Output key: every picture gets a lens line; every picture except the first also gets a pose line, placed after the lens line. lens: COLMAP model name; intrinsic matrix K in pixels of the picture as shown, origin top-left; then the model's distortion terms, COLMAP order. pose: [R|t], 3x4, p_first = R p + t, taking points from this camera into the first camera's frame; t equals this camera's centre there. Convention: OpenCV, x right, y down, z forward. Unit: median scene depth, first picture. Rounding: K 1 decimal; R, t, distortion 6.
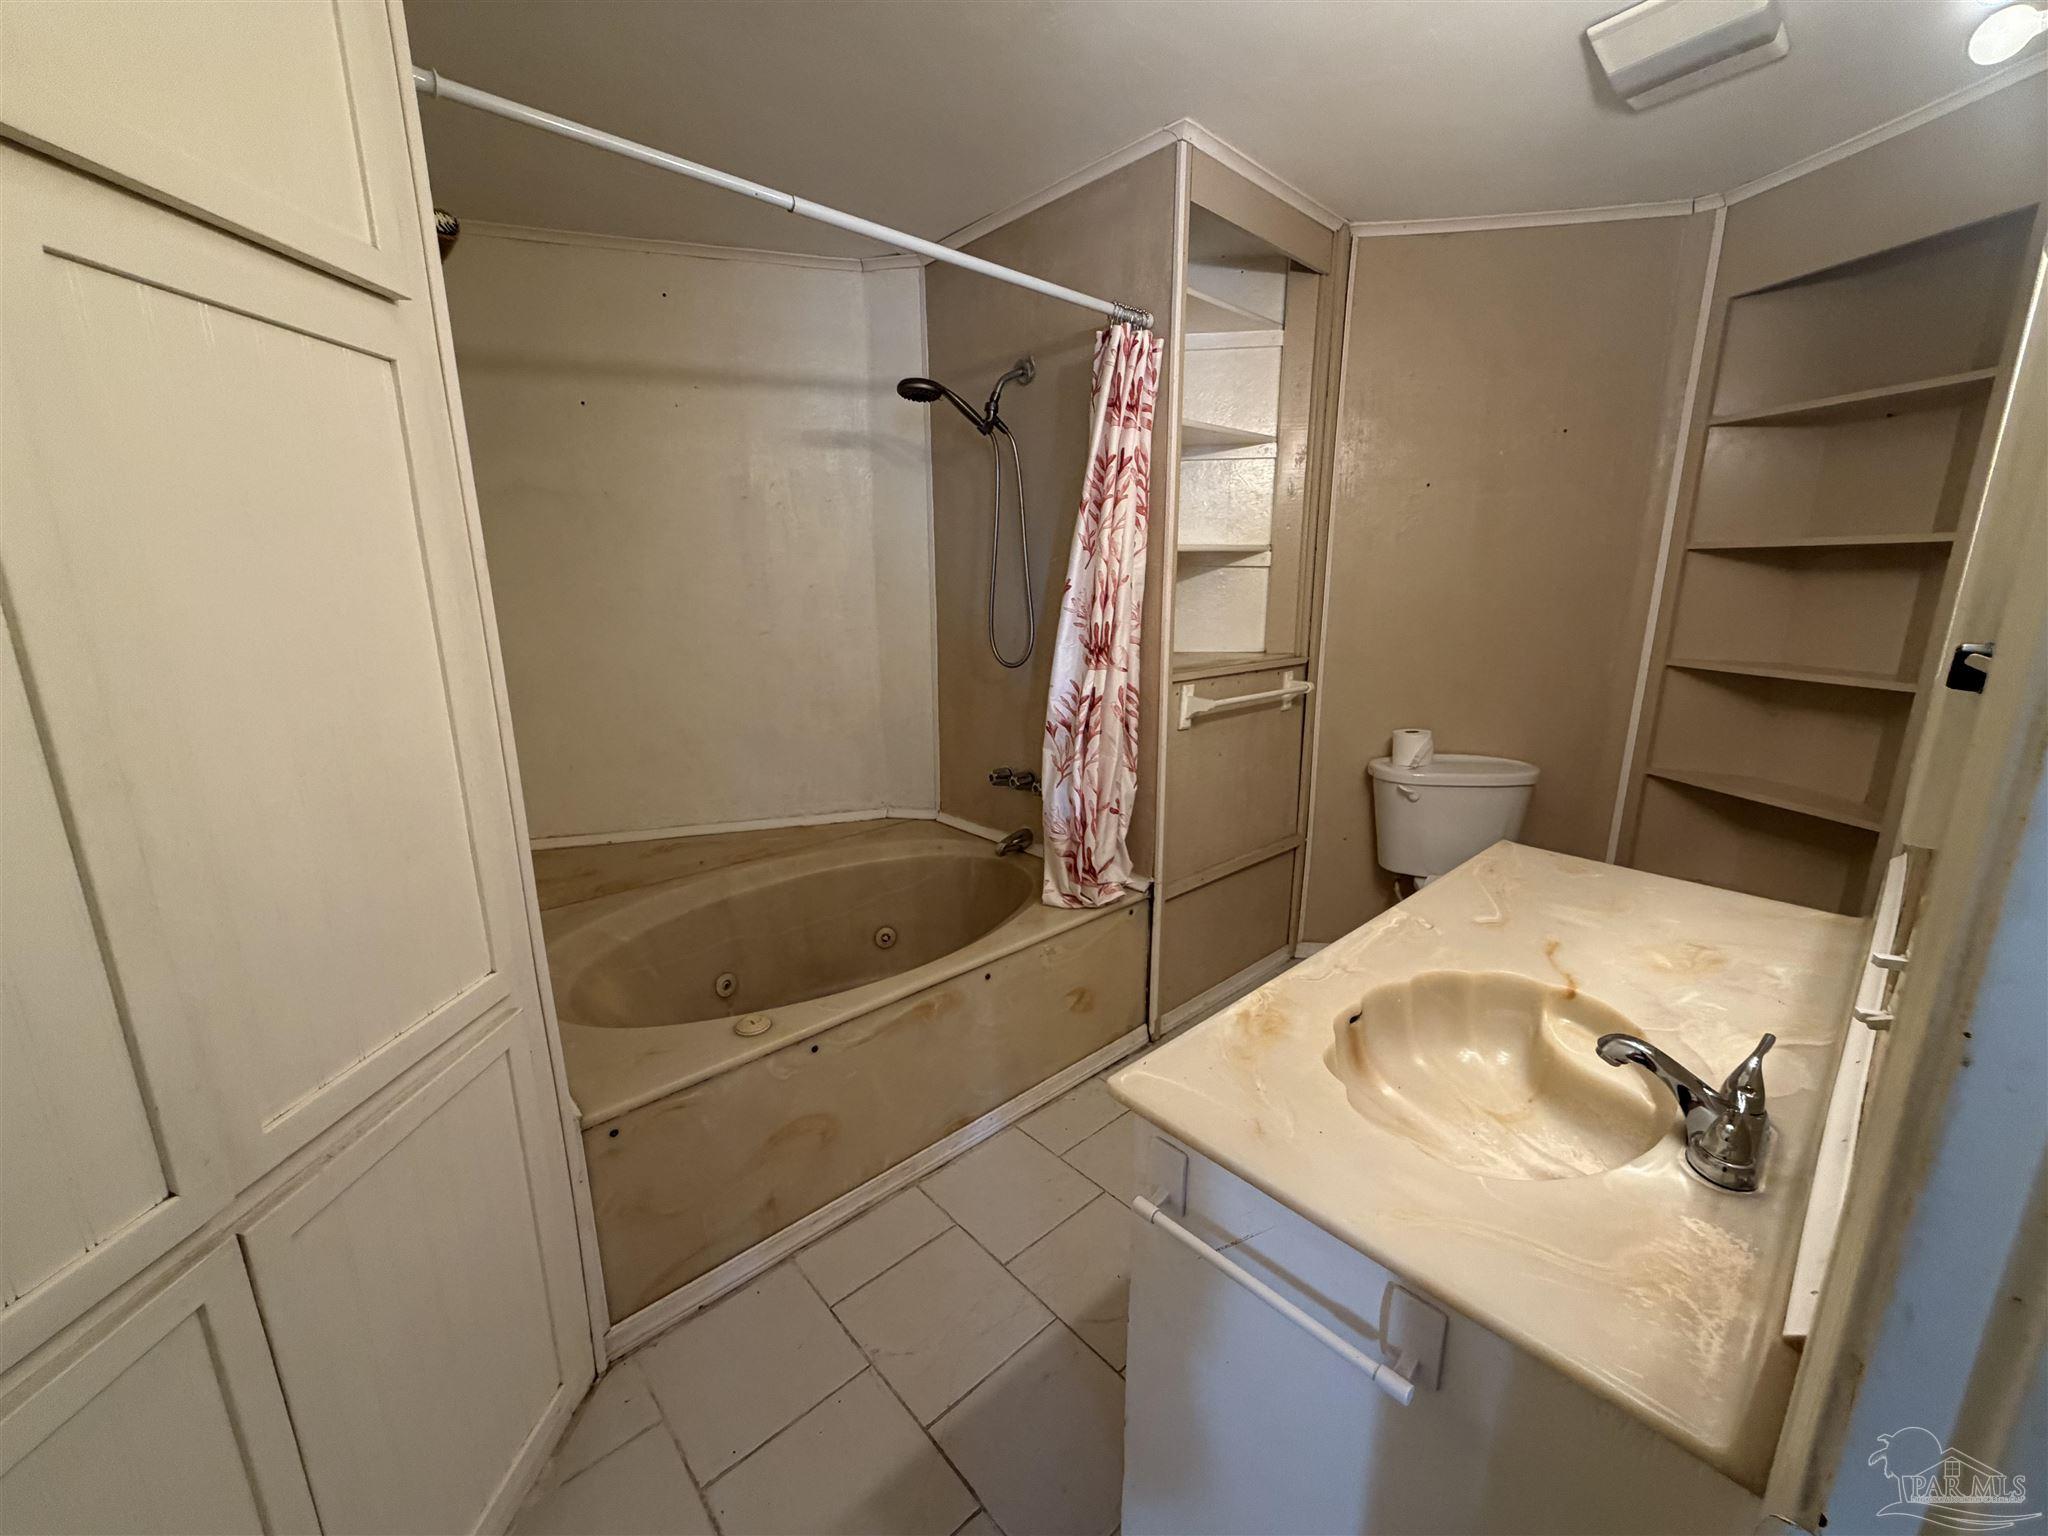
lens RADIAL K [[816.4, 0, 1020.8], [0, 816.4, 768.8], [0, 0, 1]] dist [-0.001848, 0.000436]
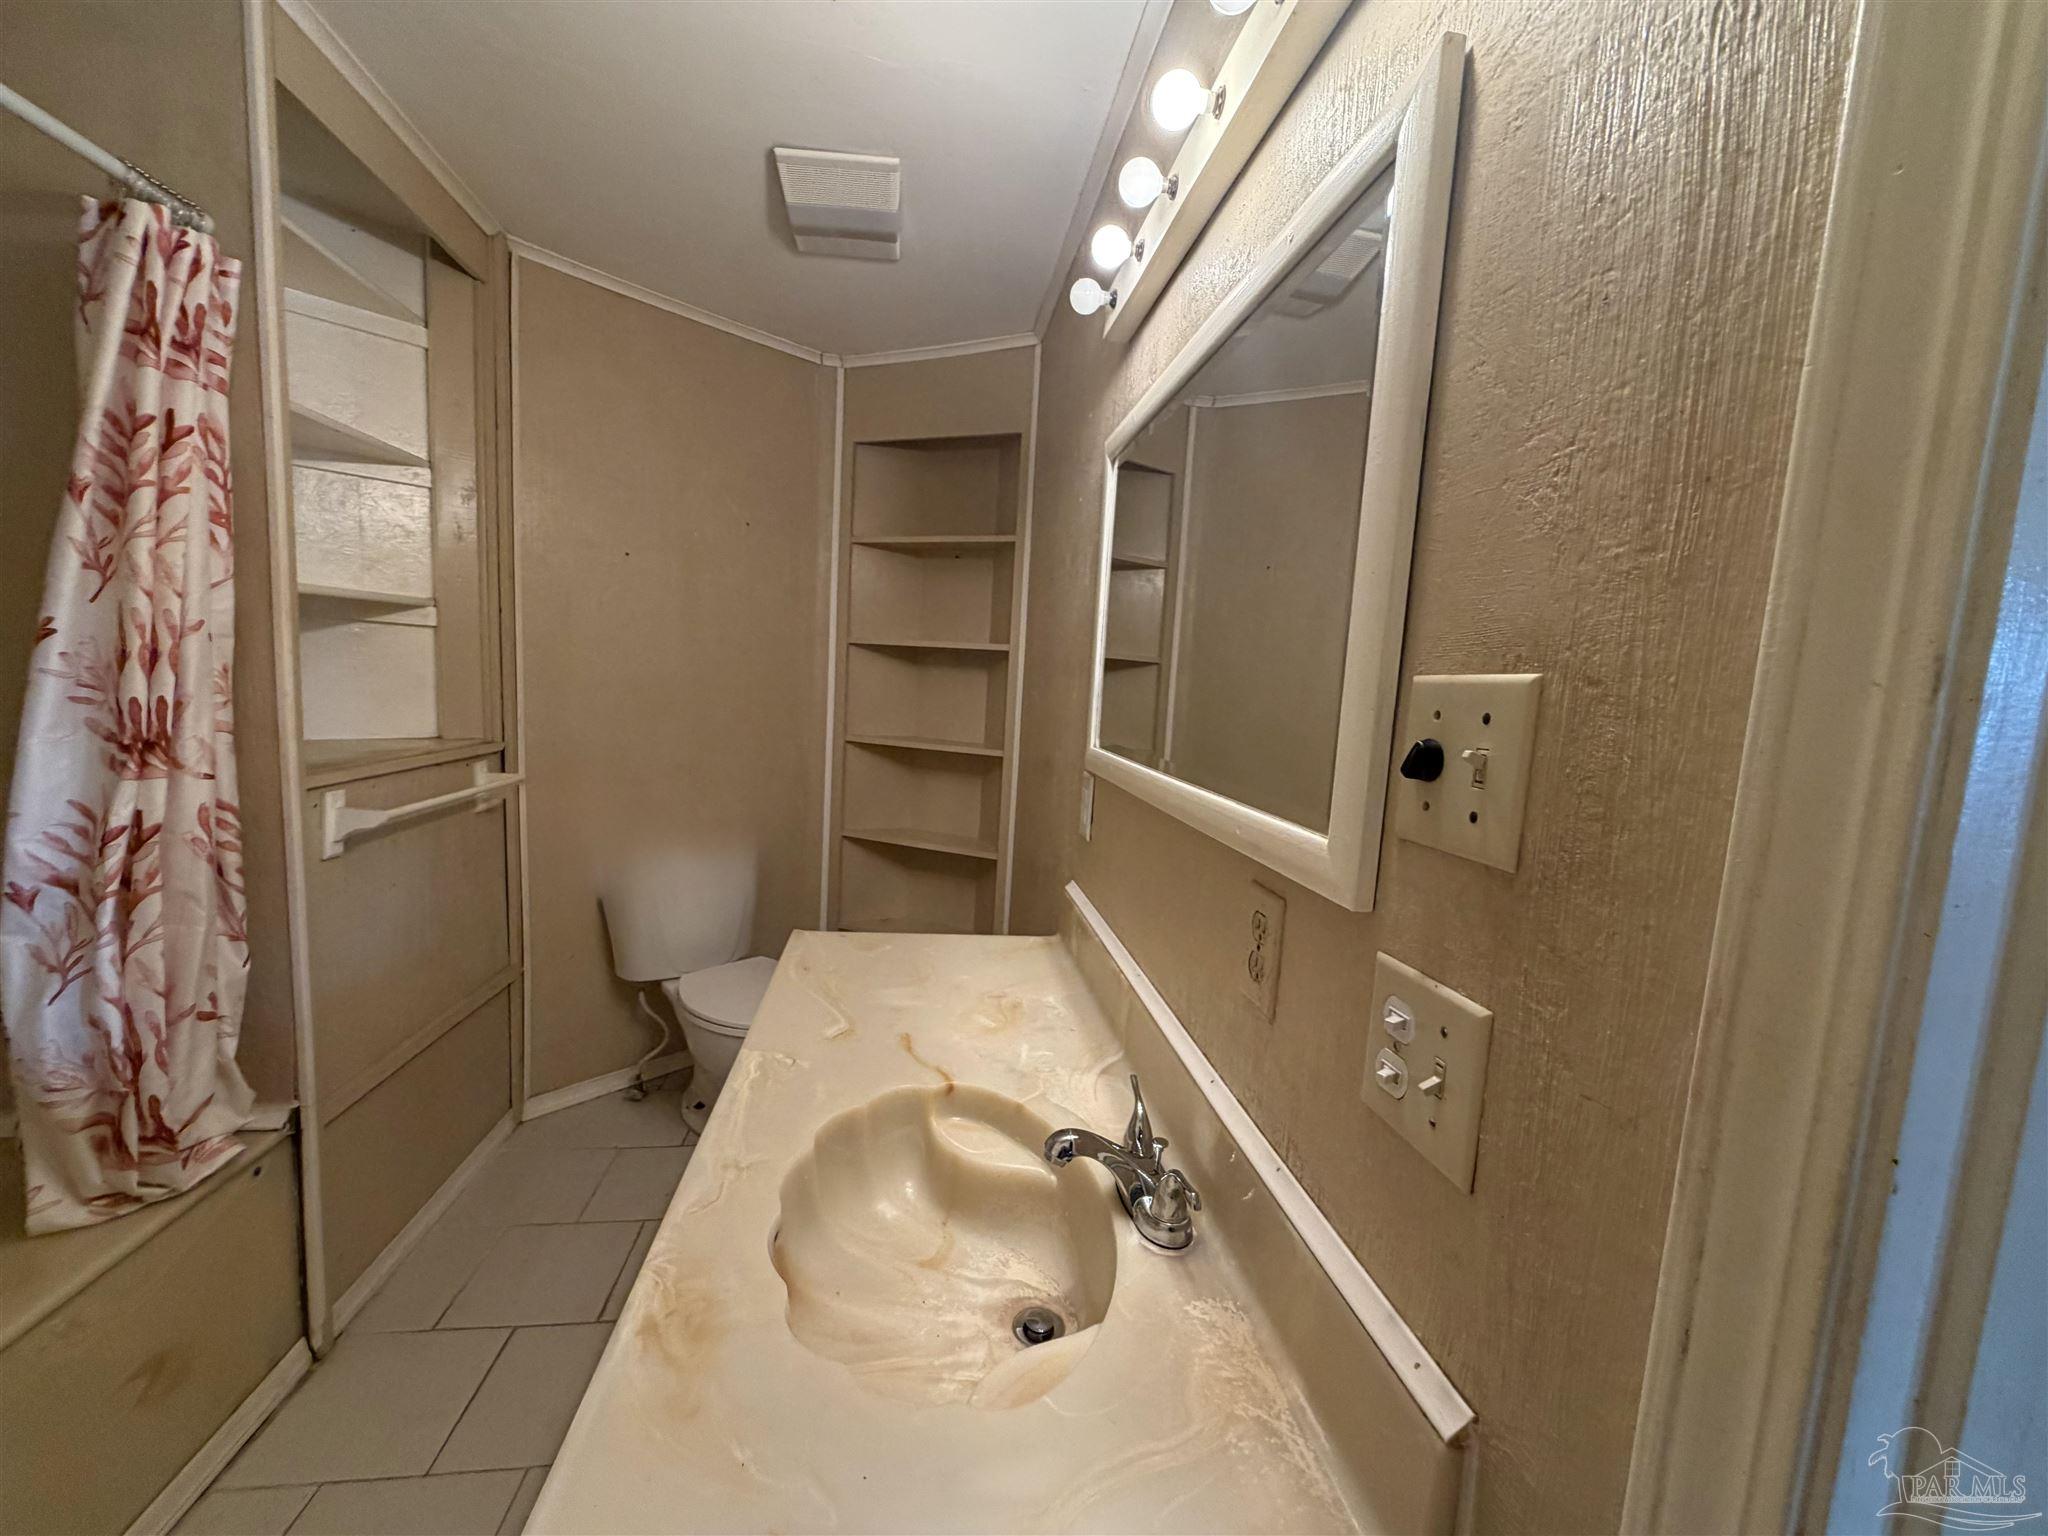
lens RADIAL K [[816.4, 0, 1020.8], [0, 816.4, 768.8], [0, 0, 1]] dist [-0.001848, 0.000436]
pose [[0.564642, -0.057073, 0.823360, -0.027538], [0.131306, 0.991112, -0.021345, -0.035640], [-0.814824, 0.120165, 0.567118, 0.175254]]
